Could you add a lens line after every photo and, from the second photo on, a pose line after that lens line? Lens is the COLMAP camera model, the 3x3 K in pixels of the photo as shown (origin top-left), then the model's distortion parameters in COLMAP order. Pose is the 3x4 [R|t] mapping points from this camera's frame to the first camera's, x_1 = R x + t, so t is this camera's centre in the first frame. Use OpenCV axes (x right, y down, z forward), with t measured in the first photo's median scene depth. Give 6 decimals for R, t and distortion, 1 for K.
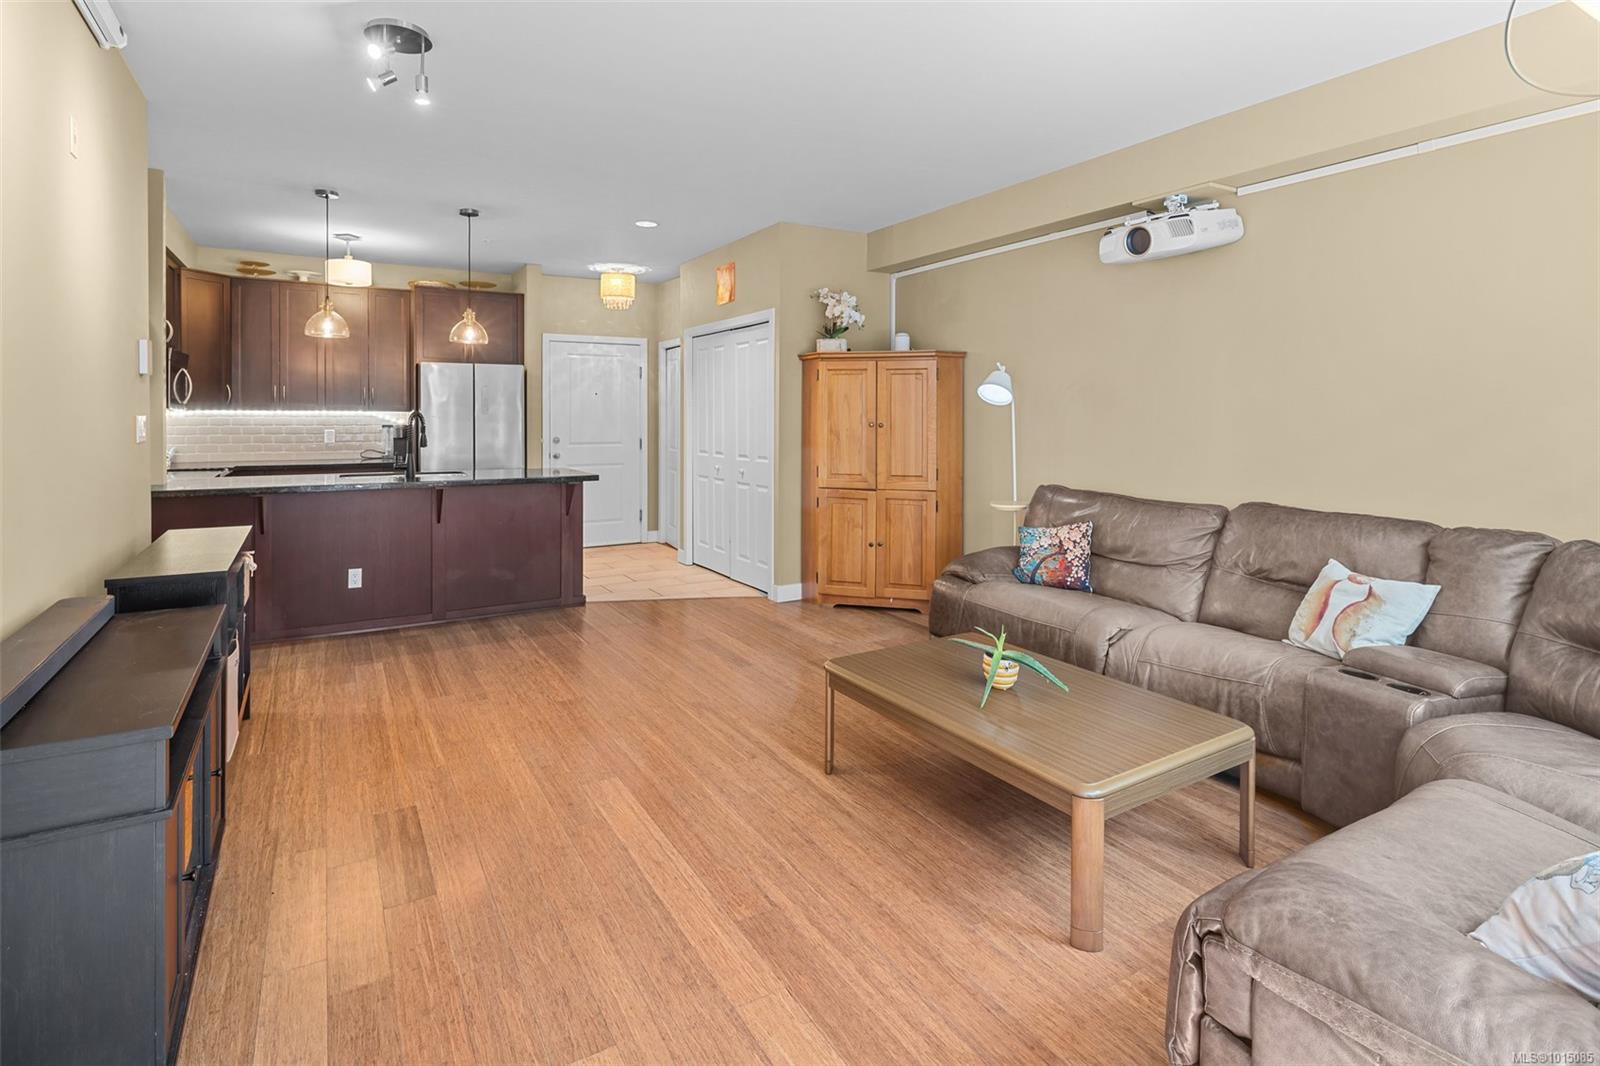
lens RADIAL K [[784.3, 0, 796.2], [0, 784.3, 421.8], [0, 0, 1]] dist [0.002616, -0.003540]
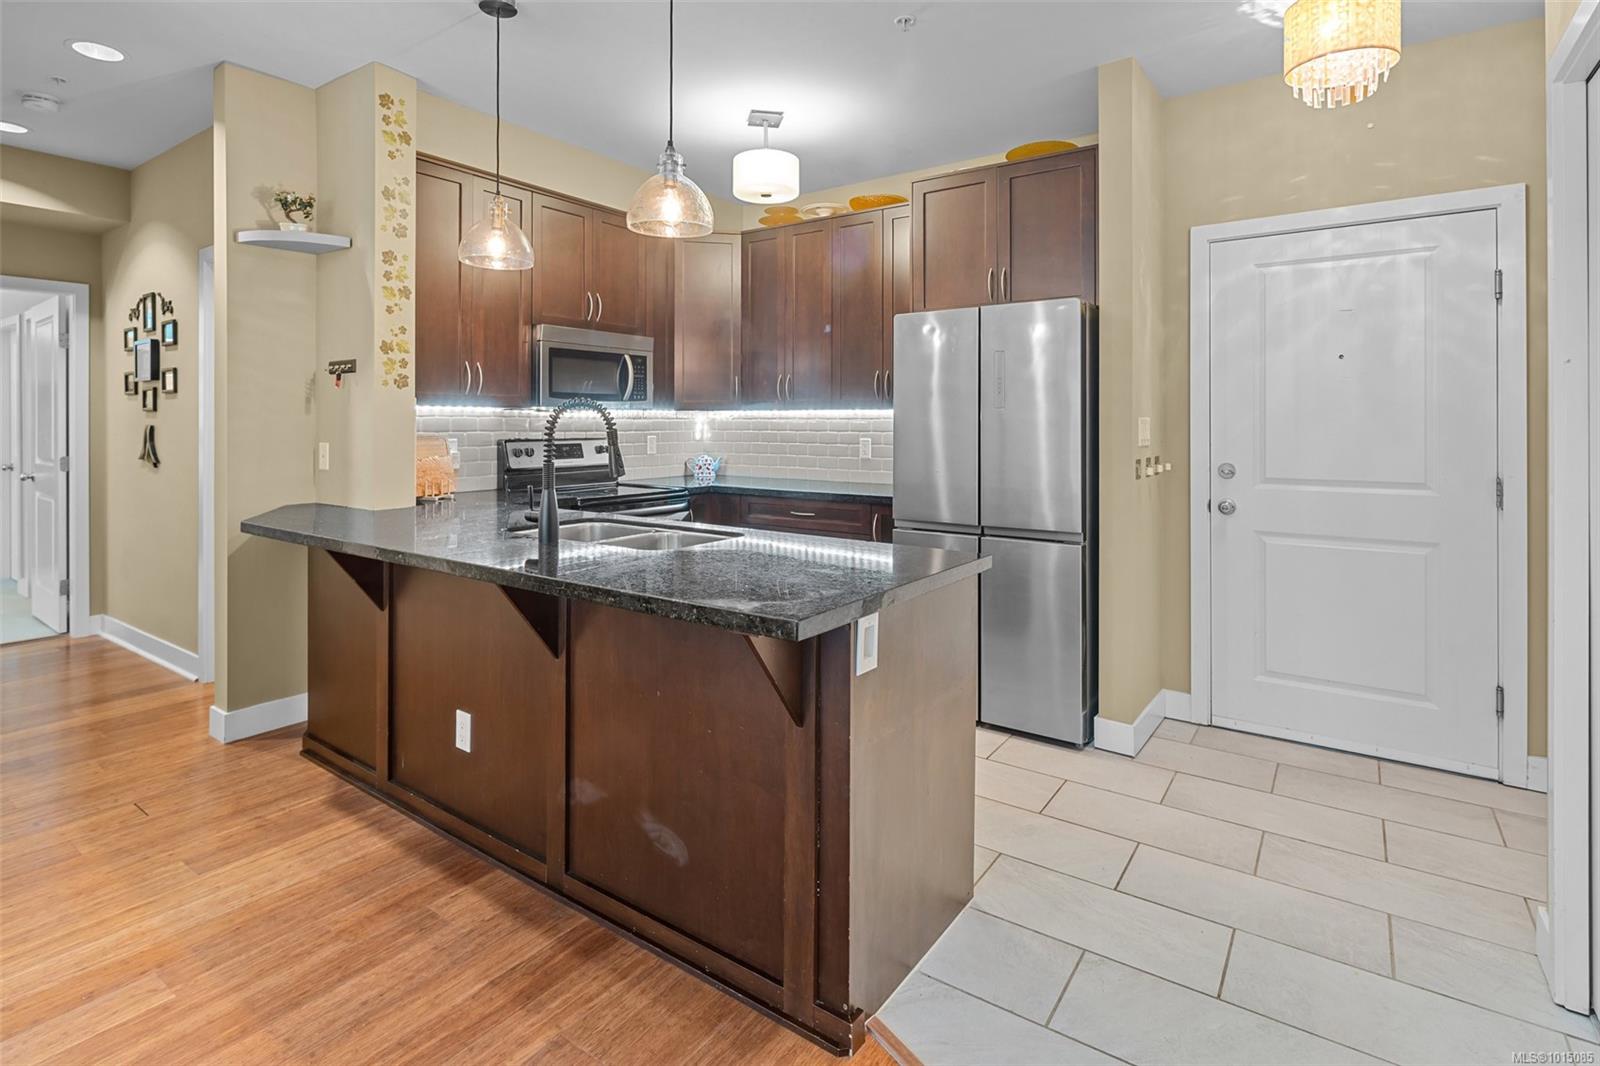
lens RADIAL K [[784.3, 0, 809.1], [0, 784.3, 424.0], [0, 0, 1]] dist [0.002616, -0.003540]
pose [[0.407392, -0.001724, -0.913252, -0.008430], [-0.008215, 0.999951, -0.005552, 0.002544], [0.913217, 0.009765, 0.407358, 0.718318]]
